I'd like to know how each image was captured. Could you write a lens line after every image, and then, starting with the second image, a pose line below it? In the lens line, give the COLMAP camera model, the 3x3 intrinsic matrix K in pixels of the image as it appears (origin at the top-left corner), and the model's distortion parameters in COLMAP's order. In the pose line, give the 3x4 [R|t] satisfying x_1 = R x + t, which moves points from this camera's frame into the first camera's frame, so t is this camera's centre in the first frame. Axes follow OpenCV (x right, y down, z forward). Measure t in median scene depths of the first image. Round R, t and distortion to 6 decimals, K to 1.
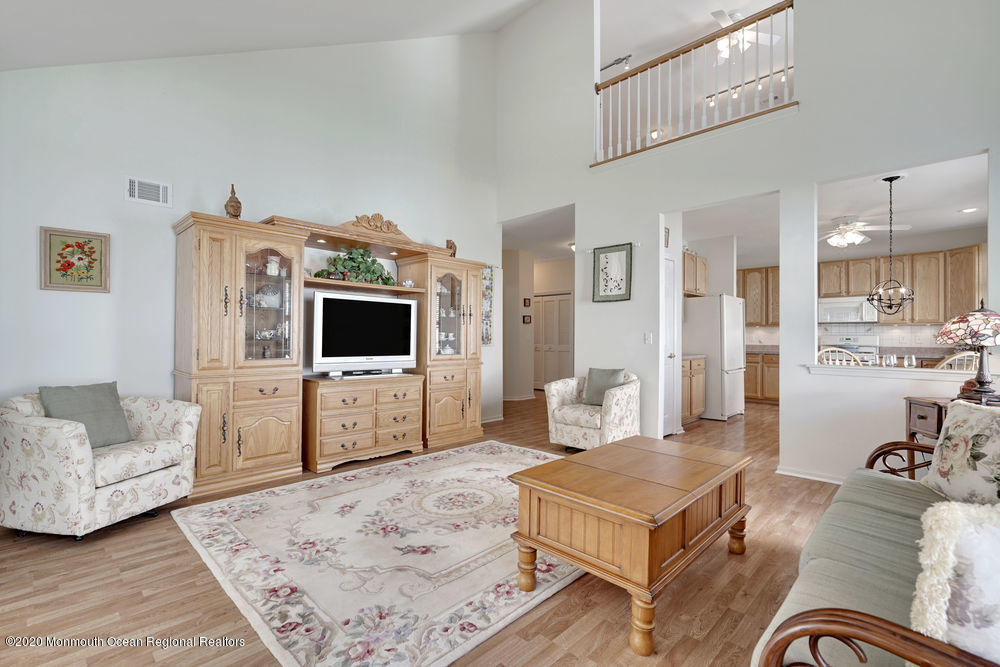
lens RADIAL K [[450.4, 0, 498.3], [0, 450.4, 337.0], [0, 0, 1]] dist [-0.003887, 0.001645]
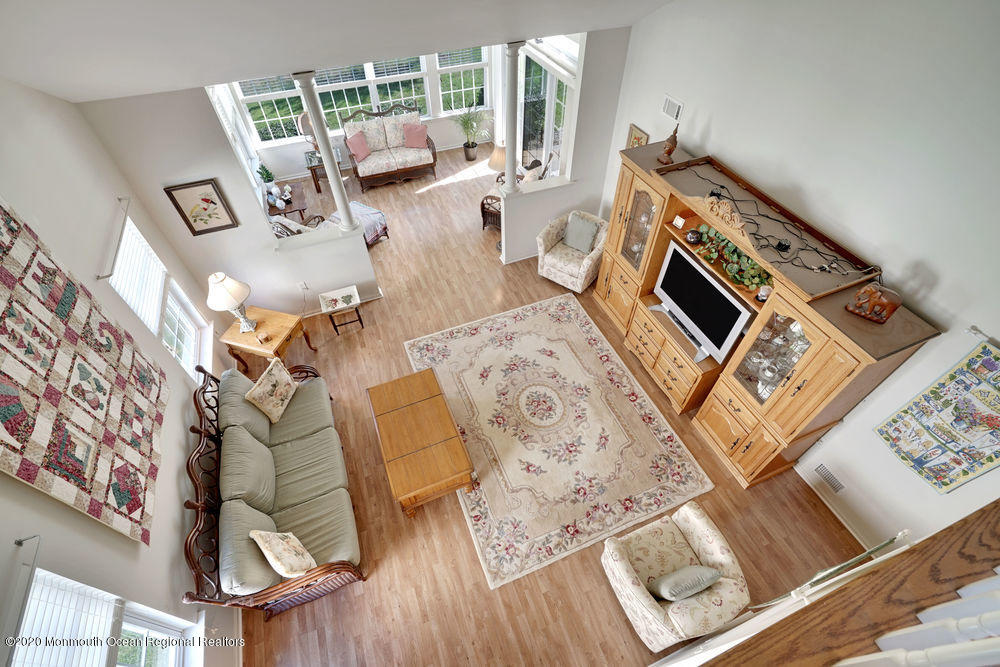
lens RADIAL K [[450.4, 0, 500.7], [0, 450.4, 332.4], [0, 0, 1]] dist [-0.003887, 0.001645]
pose [[-0.398918, 0.686004, -0.608492, 0.737267], [0.004244, 0.664952, 0.746874, -0.964961], [0.916977, 0.295359, -0.268173, 1.199675]]
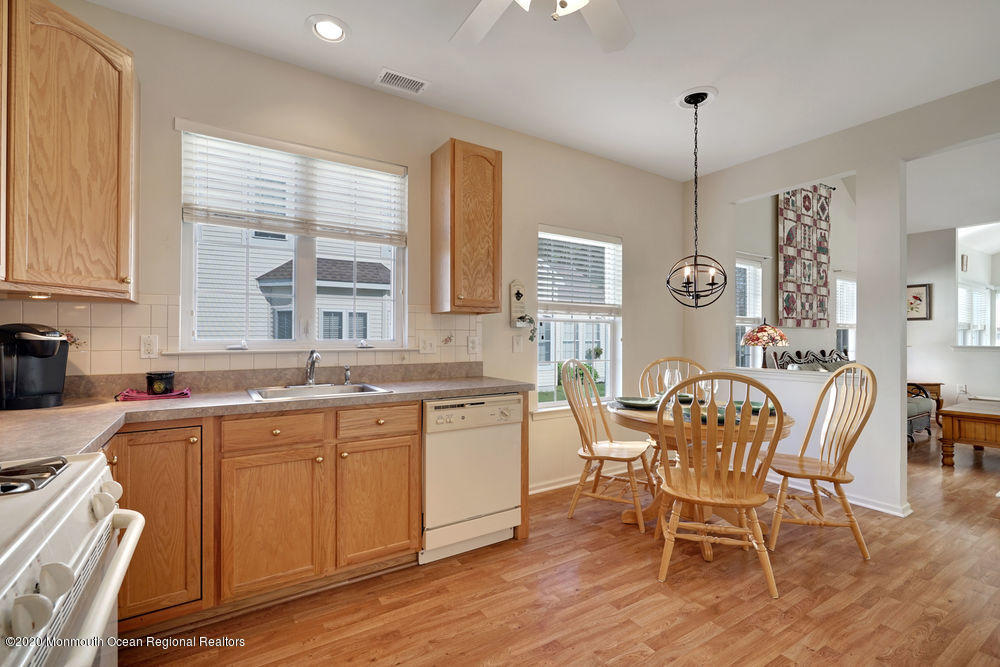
lens RADIAL K [[450.4, 0, 497.6], [0, 450.4, 332.4], [0, 0, 1]] dist [-0.003887, 0.001645]
pose [[-0.974186, -0.003373, 0.225722, 1.421777], [-0.004848, 0.999970, -0.005980, -0.018653], [-0.225695, -0.006920, -0.974174, 2.387711]]
